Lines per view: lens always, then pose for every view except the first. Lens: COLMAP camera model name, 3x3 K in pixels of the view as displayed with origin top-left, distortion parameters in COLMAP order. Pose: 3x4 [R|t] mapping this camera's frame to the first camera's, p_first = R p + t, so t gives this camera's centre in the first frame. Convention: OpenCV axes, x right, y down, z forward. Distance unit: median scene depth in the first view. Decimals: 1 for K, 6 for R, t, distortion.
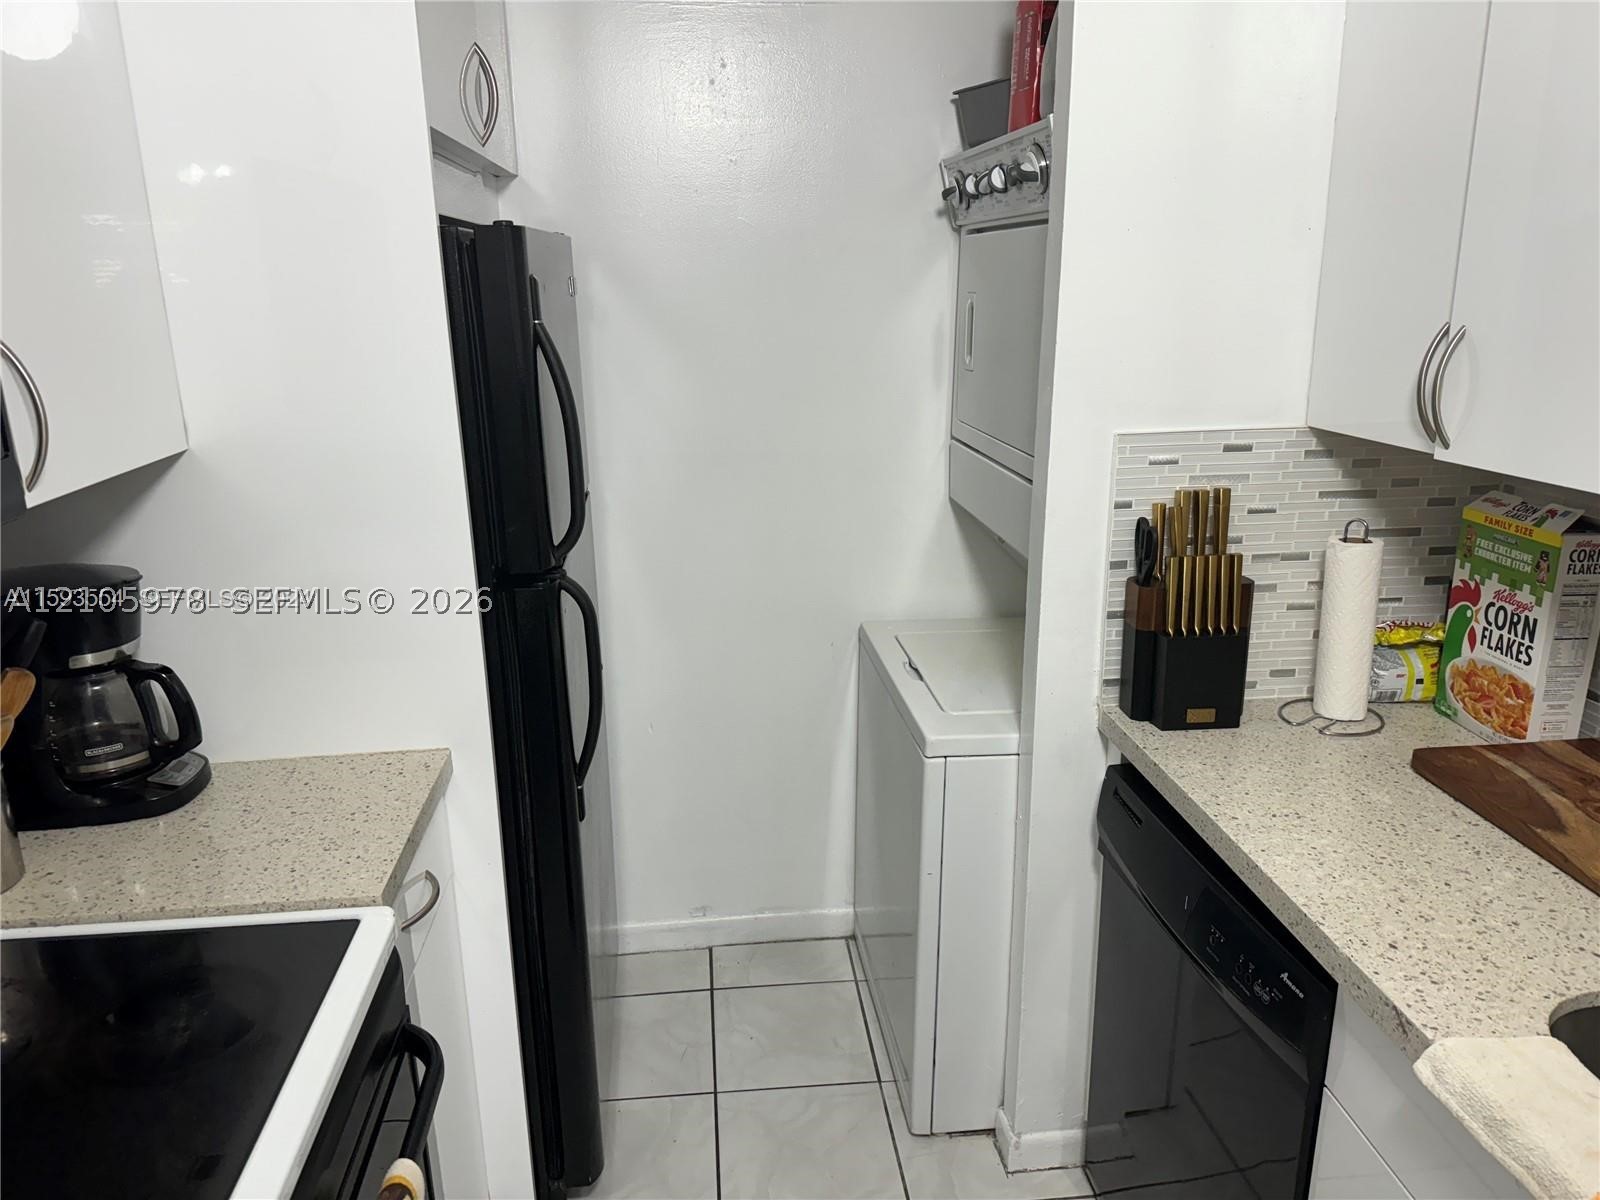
lens RADIAL K [[1113.3, 0, 798.7], [0, 1113.3, 603.7], [0, 0, 1]] dist [0.070766, -0.092585]
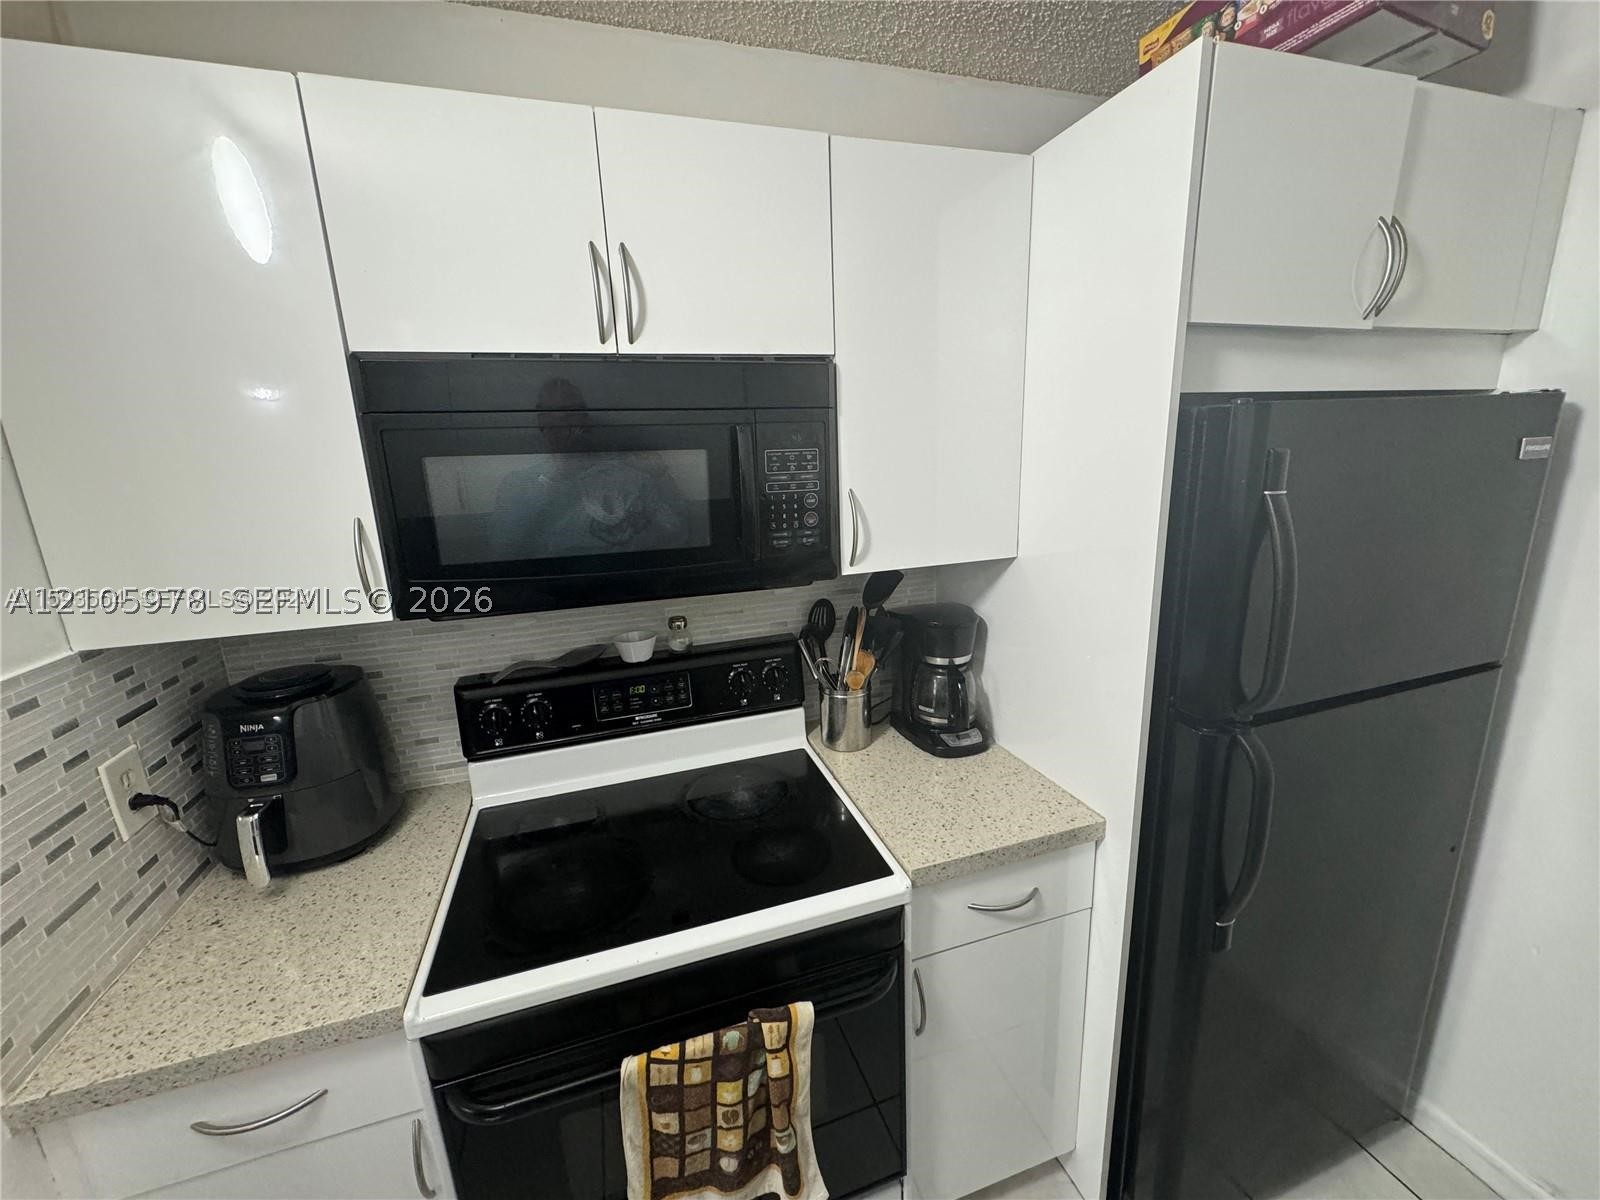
lens RADIAL K [[637.6, 0, 802.9], [0, 637.6, 604.8], [0, 0, 1]] dist [0.000395, -0.000040]
pose [[0.204652, 0.240953, -0.948714, 0.234212], [-0.241461, 0.951703, 0.189625, -0.146916], [0.948585, 0.190271, 0.252949, 0.422336]]
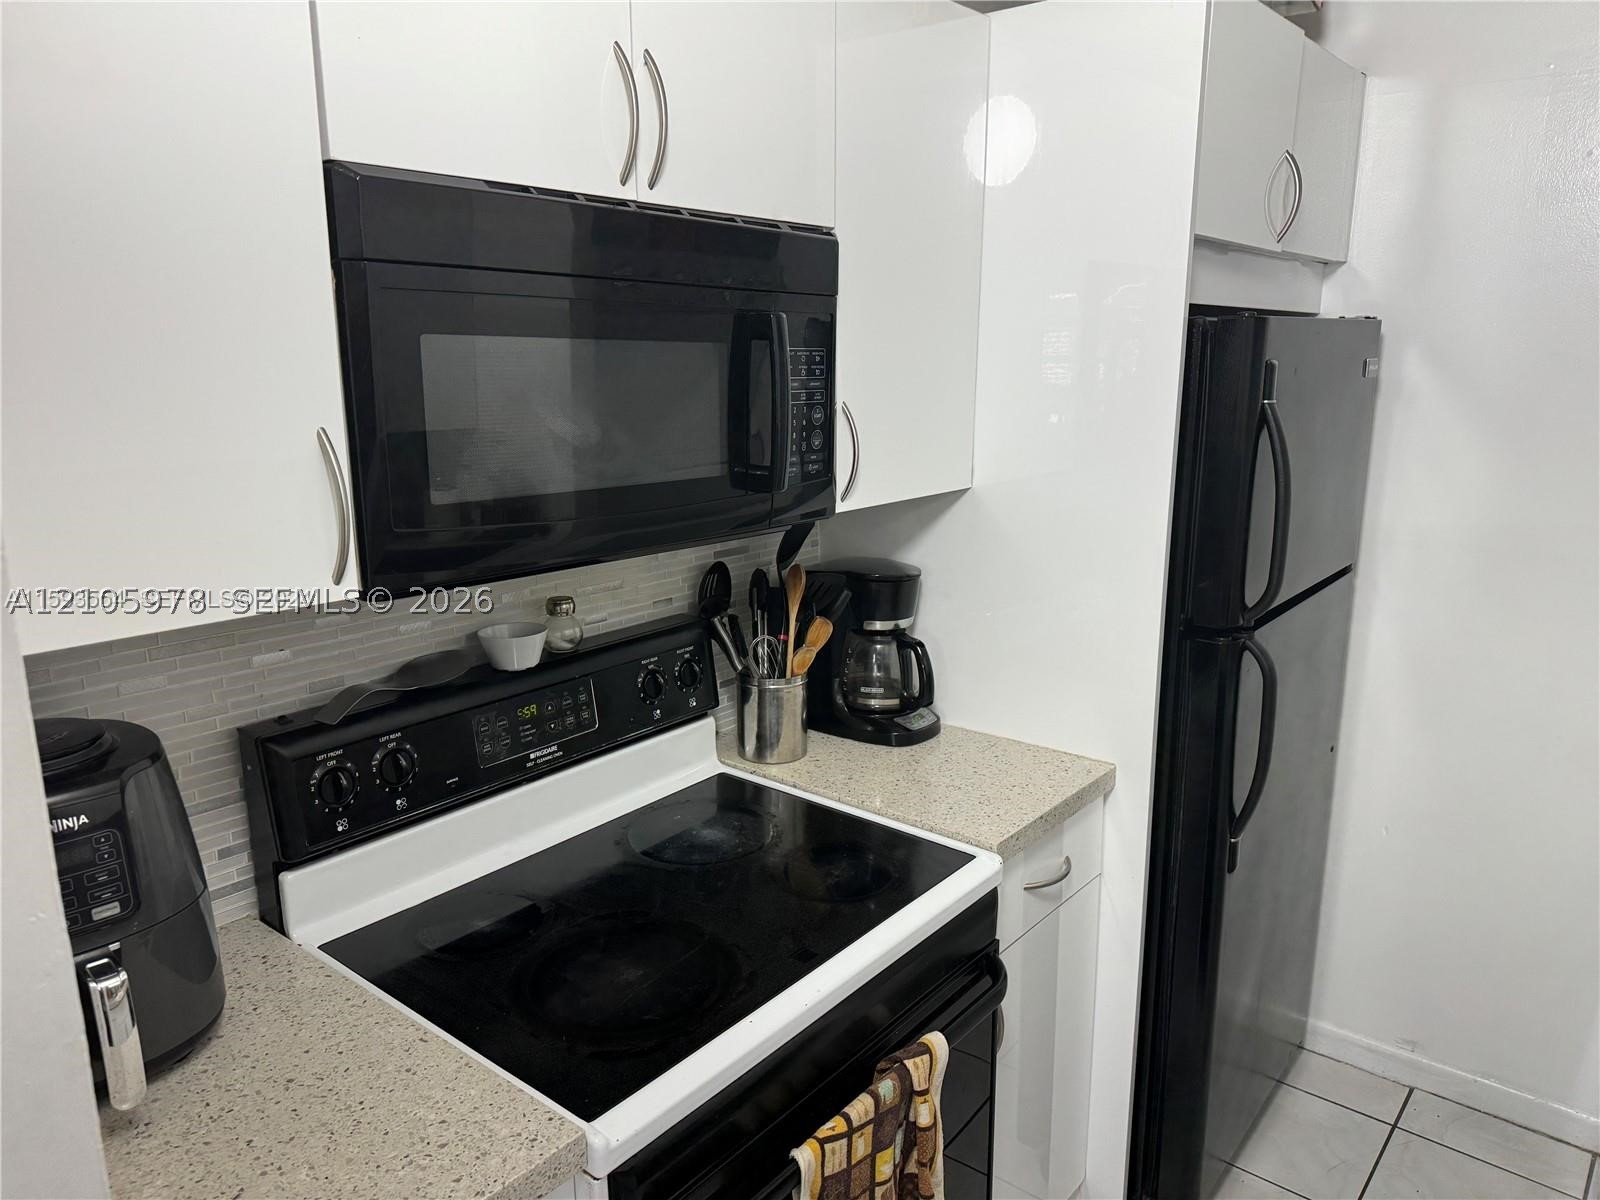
lens RADIAL K [[1113.3, 0, 788.9], [0, 1113.3, 610.3], [0, 0, 1]] dist [0.070766, -0.092585]
pose [[0.698988, 0.174204, -0.693592, 0.214253], [-0.207890, 0.977490, 0.036001, 0.002758], [0.684250, 0.119026, 0.719468, -0.071904]]
